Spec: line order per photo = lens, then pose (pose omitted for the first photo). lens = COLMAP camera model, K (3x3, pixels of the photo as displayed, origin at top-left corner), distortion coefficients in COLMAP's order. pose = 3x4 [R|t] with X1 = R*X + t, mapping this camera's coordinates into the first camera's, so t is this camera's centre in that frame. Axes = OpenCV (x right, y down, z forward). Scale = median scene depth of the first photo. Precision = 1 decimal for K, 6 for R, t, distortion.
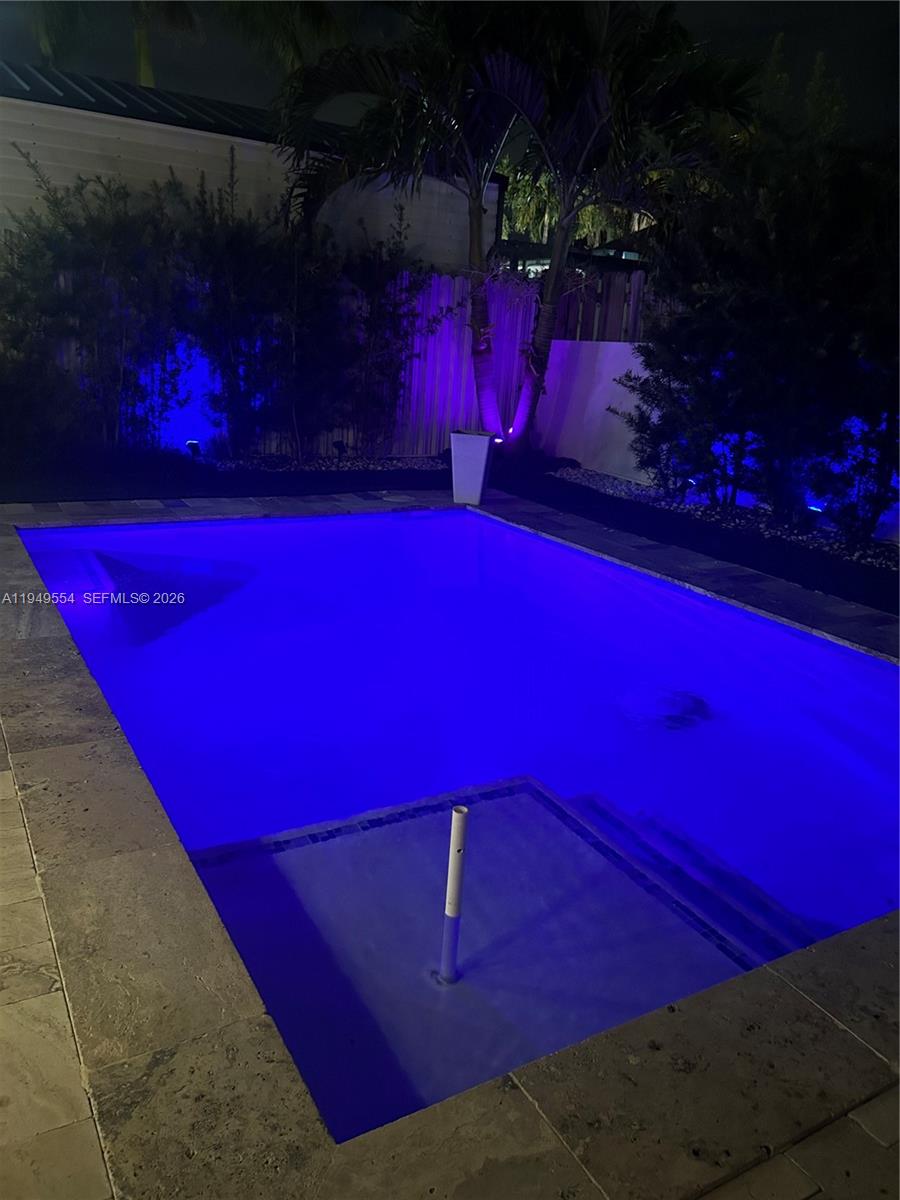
lens RADIAL K [[905.0, 0, 445.2], [0, 905.0, 598.1], [0, 0, 1]] dist [0.033319, -0.029613]
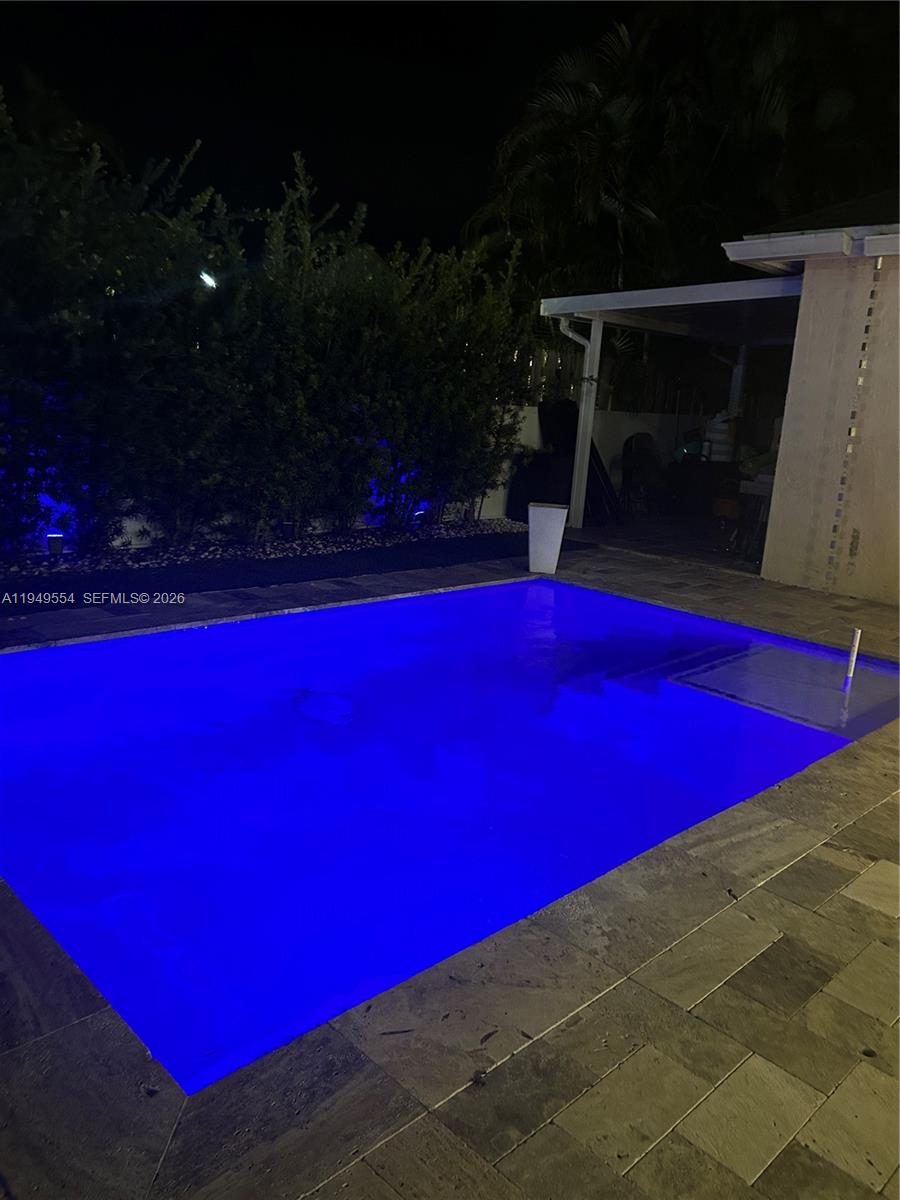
lens RADIAL K [[905.0, 0, 450.6], [0, 905.0, 599.3], [0, 0, 1]] dist [0.033319, -0.029613]
pose [[-0.245518, -0.285565, 0.926377, -0.990621], [0.192674, 0.922185, 0.335337, -0.443197], [-0.950051, 0.260820, -0.171392, 1.224535]]
